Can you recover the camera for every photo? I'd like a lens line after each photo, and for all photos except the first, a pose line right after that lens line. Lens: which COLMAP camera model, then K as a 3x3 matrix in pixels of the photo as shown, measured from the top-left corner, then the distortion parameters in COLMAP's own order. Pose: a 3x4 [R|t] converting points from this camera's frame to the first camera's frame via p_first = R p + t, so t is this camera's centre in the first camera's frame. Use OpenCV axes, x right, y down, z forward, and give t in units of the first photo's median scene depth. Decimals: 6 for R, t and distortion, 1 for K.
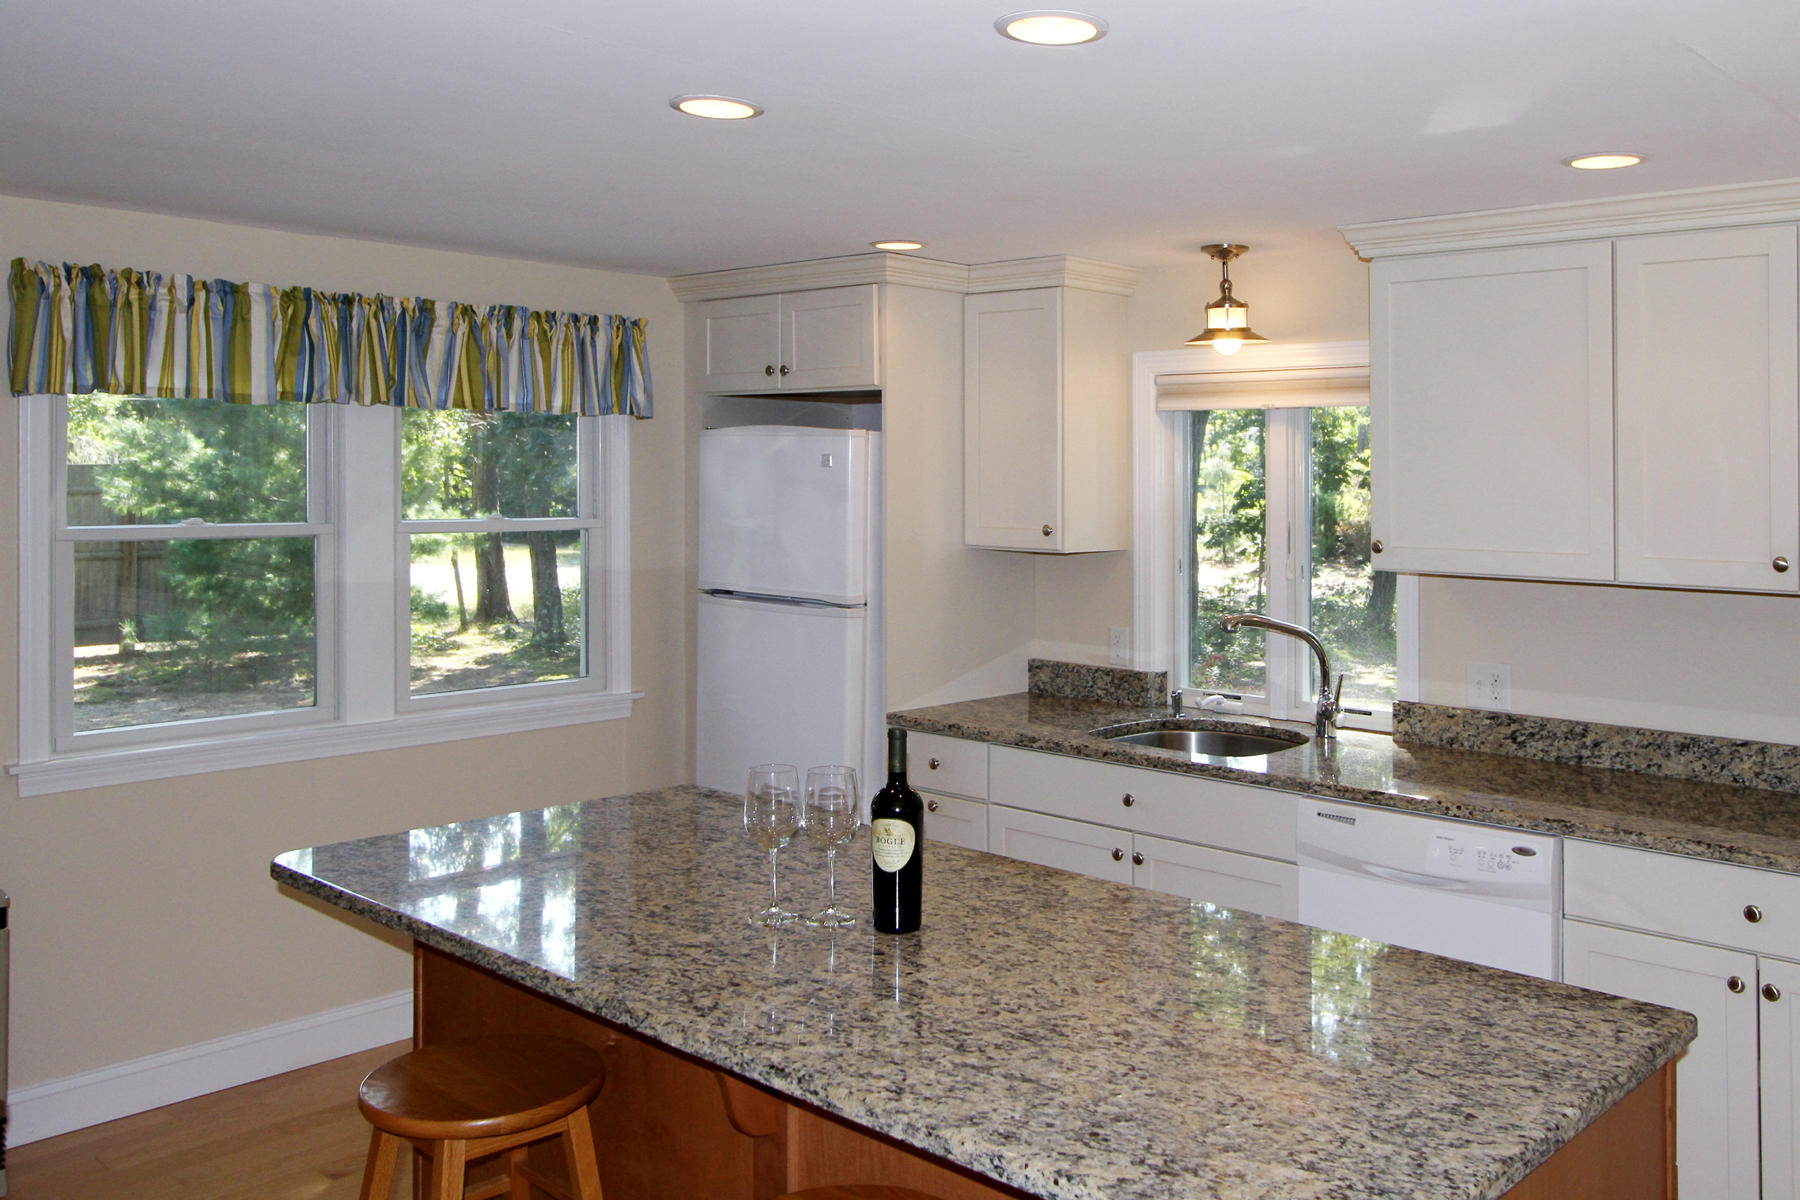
lens RADIAL K [[1525.2, 0, 931.0], [0, 1525.2, 504.0], [0, 0, 1]] dist [-0.024968, 0.044624]
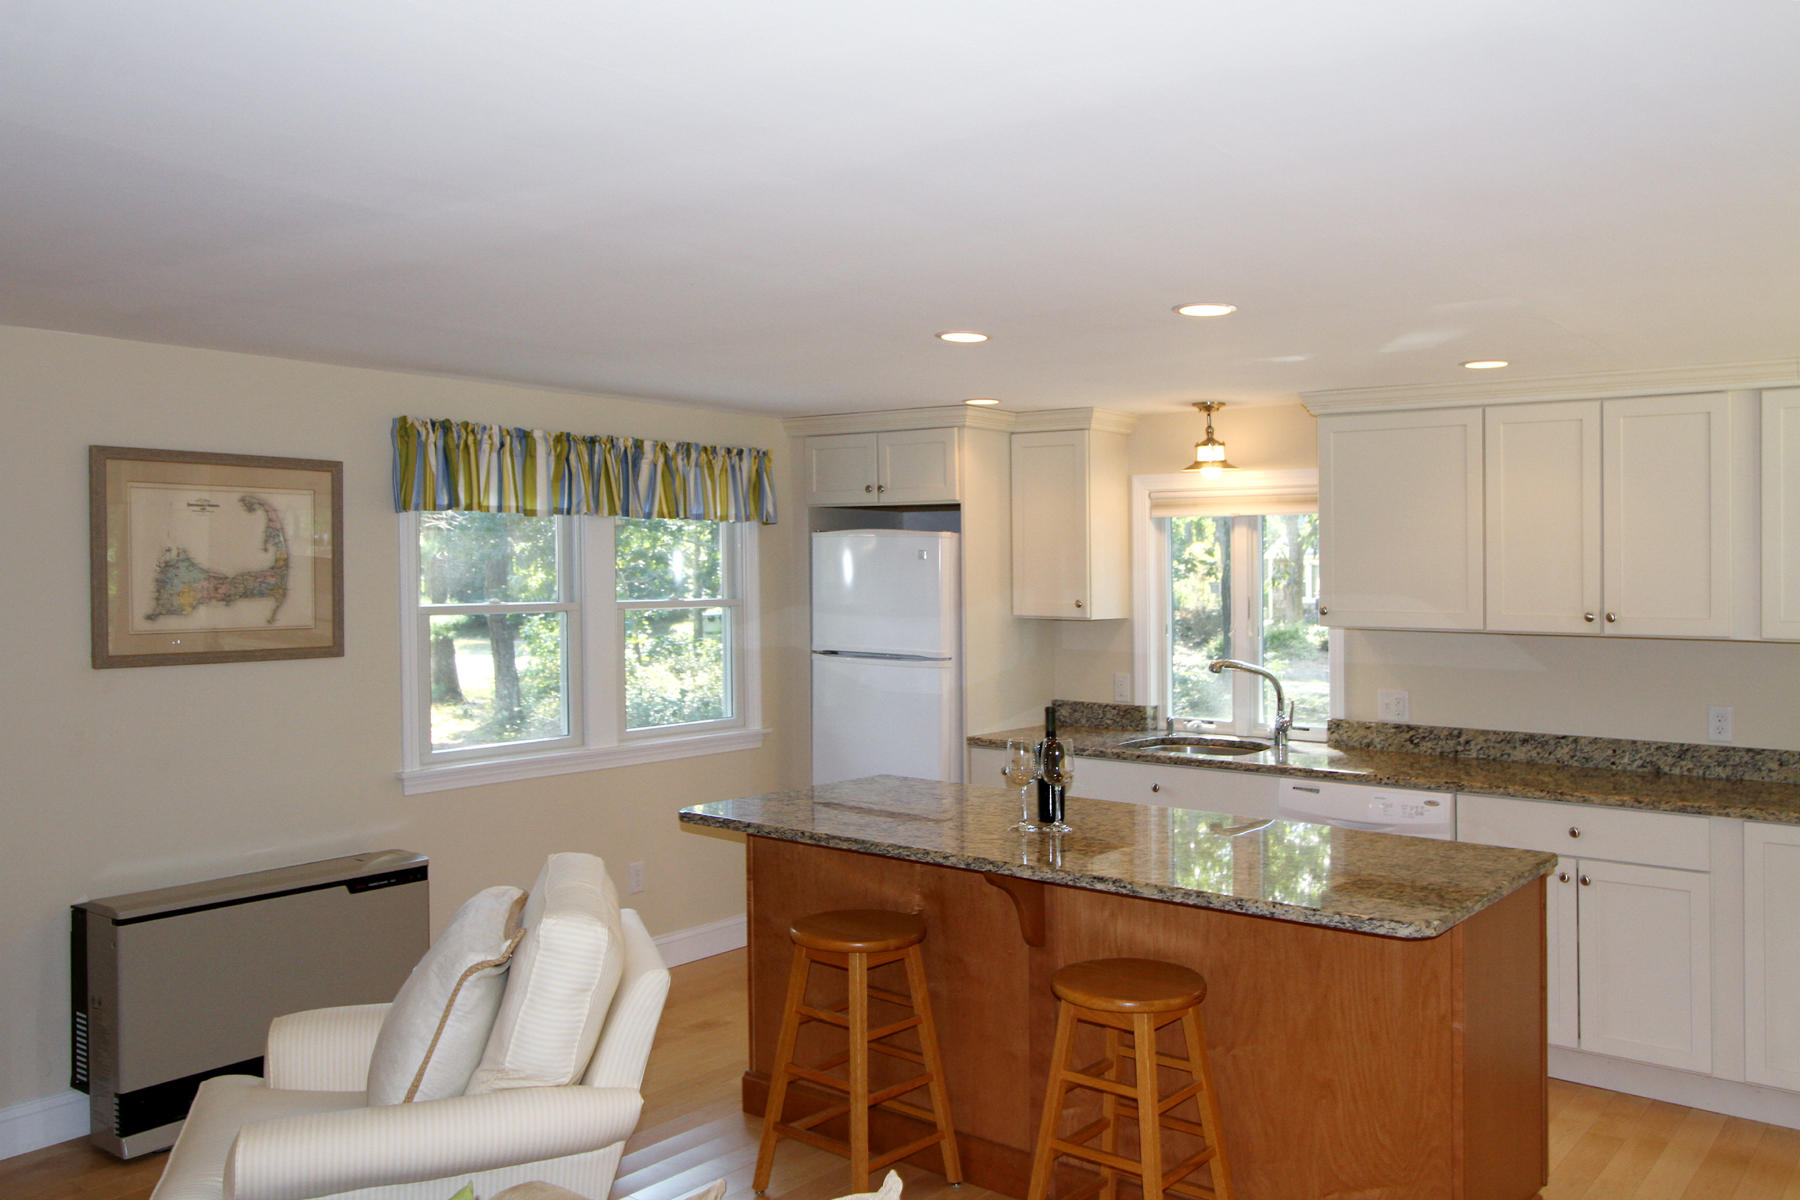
lens RADIAL K [[1455.0, 0, 913.2], [0, 1455.0, 615.0], [0, 0, 1]] dist [-0.004844, 0.015104]
pose [[0.995380, -0.010145, 0.095472, -0.214094], [0.008879, 0.999867, 0.013682, 0.008127], [-0.095598, -0.012771, 0.995338, -0.329071]]
